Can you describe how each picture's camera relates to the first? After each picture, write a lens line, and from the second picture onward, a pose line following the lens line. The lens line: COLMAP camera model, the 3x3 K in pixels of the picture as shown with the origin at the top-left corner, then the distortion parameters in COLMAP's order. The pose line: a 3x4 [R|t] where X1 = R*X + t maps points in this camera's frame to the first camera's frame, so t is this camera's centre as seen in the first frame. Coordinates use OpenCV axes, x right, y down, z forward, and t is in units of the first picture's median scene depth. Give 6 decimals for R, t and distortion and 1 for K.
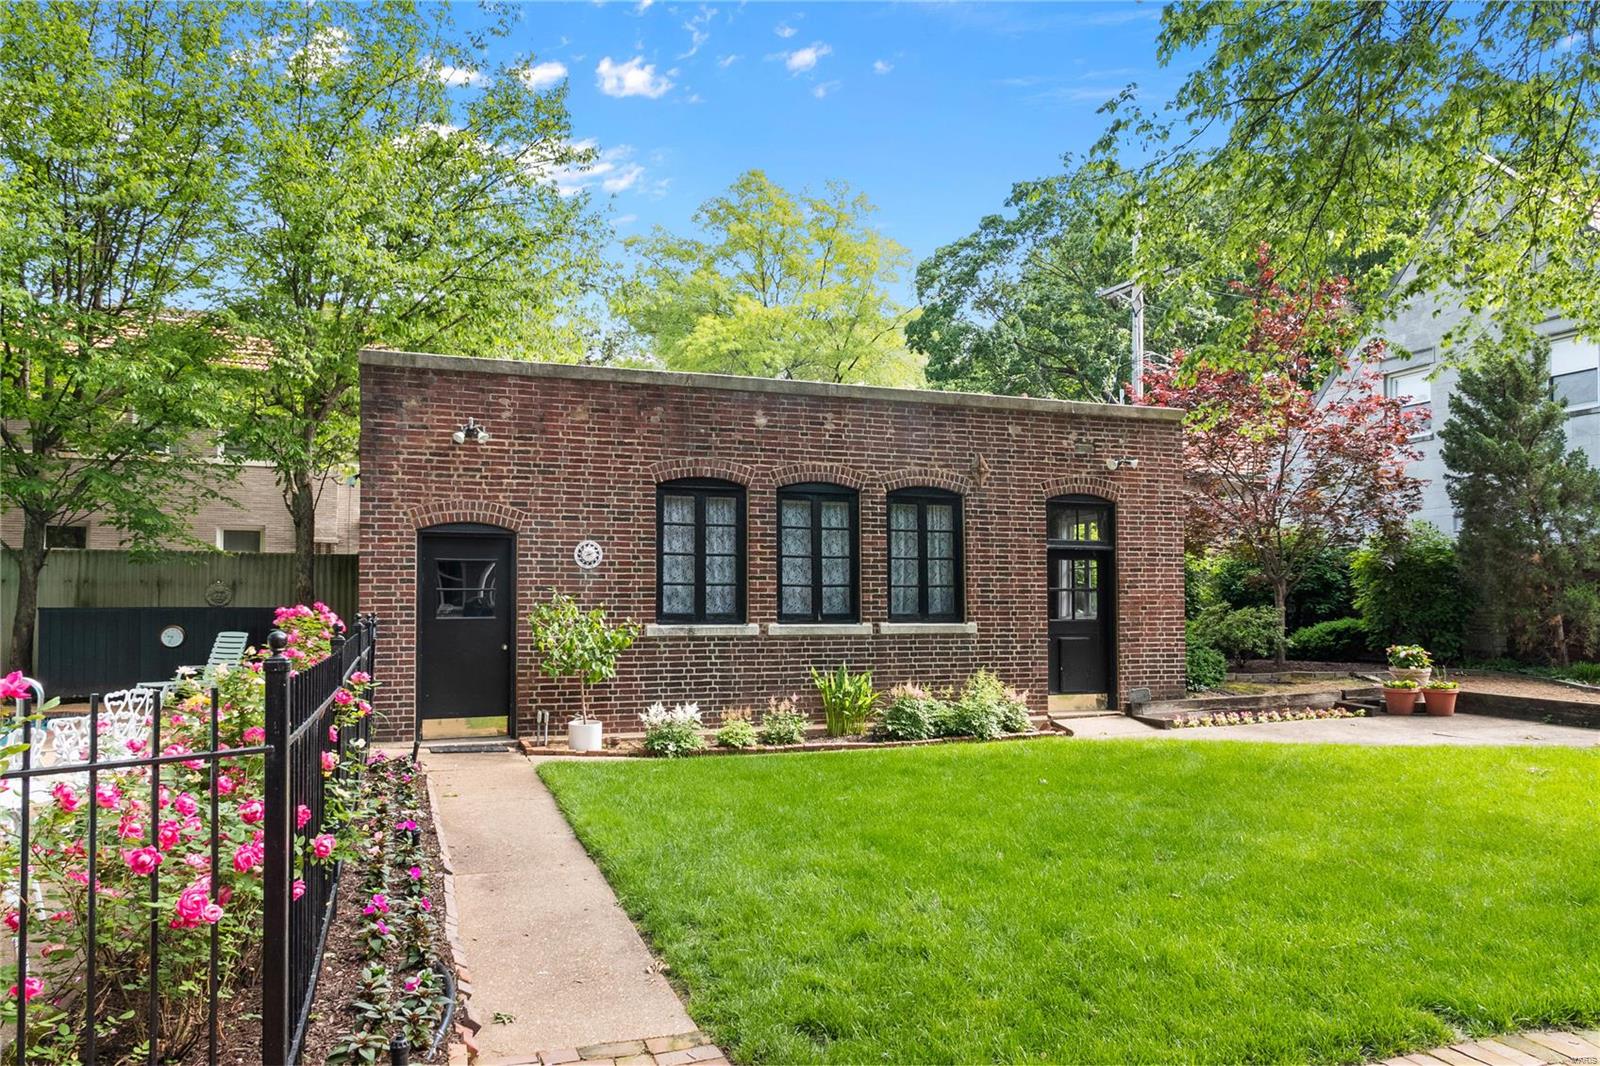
lens RADIAL K [[1093.9, 0, 792.3], [0, 1093.9, 562.0], [0, 0, 1]] dist [-0.020832, 0.002205]
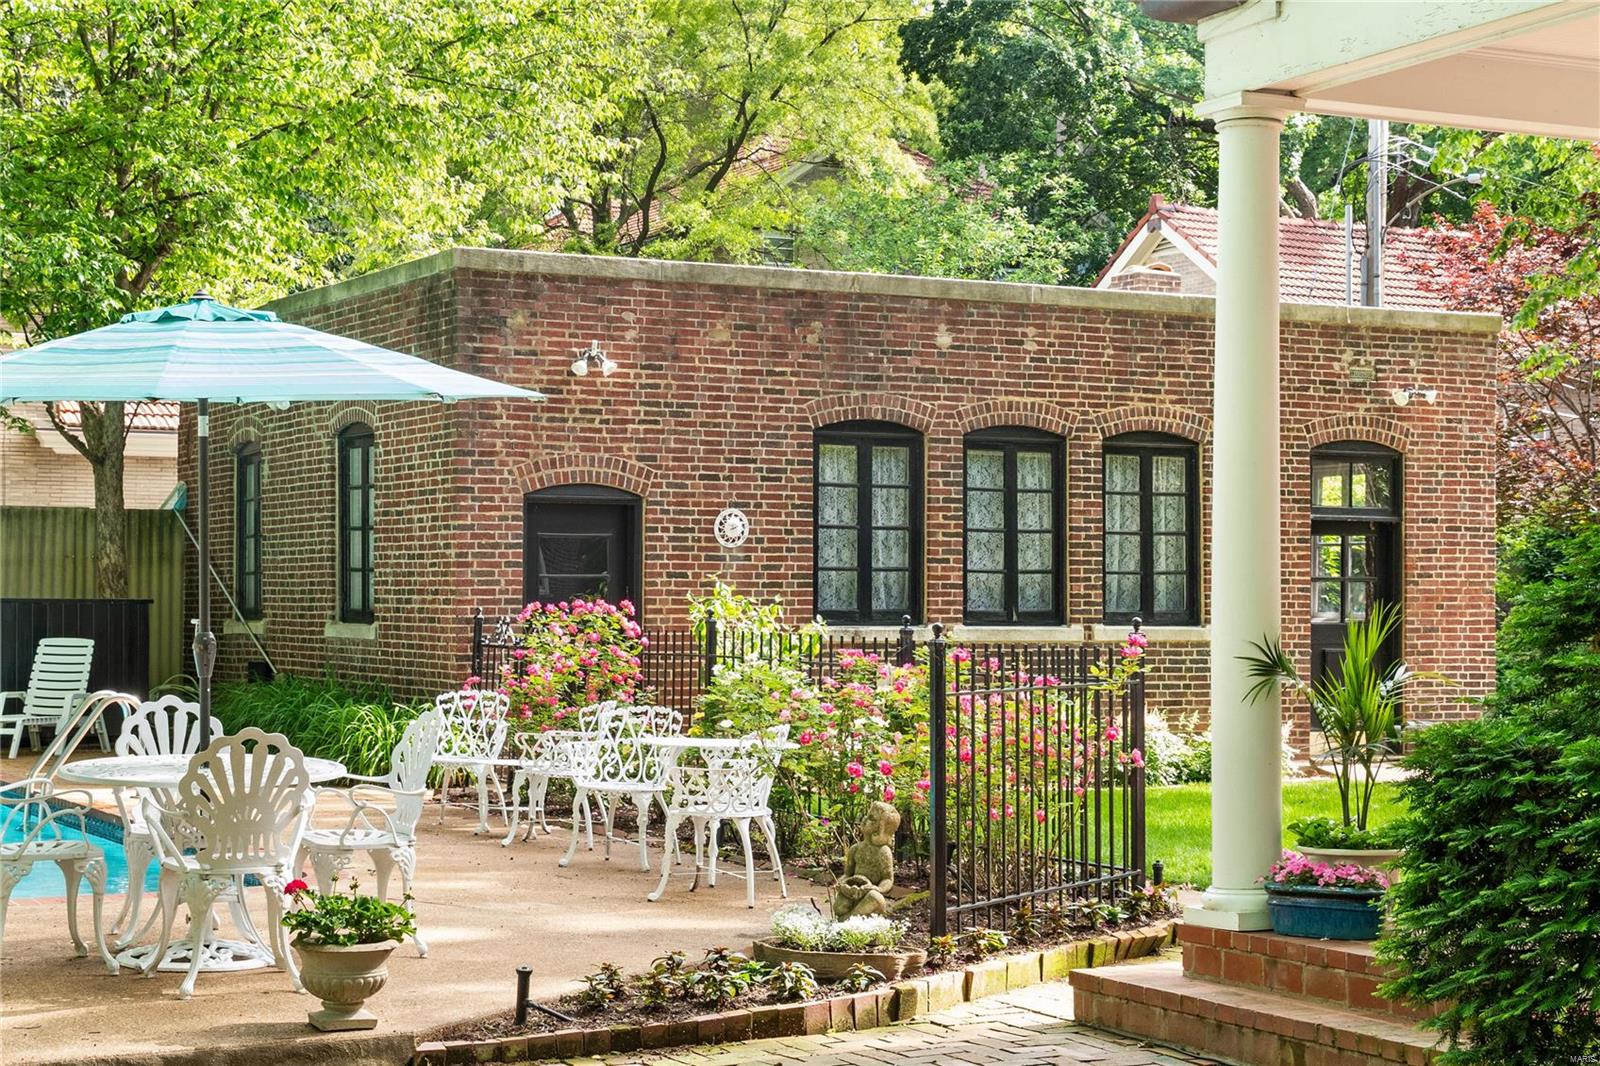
lens RADIAL K [[3118.6, 0, 801.2], [0, 3118.6, 530.1], [0, 0, 1]] dist [0.030223, 0.317868]
pose [[0.984546, 0.009955, 0.174842, -0.472896], [-0.013639, 0.999709, 0.019881, -0.044436], [-0.174594, -0.021958, 0.984396, -0.978919]]
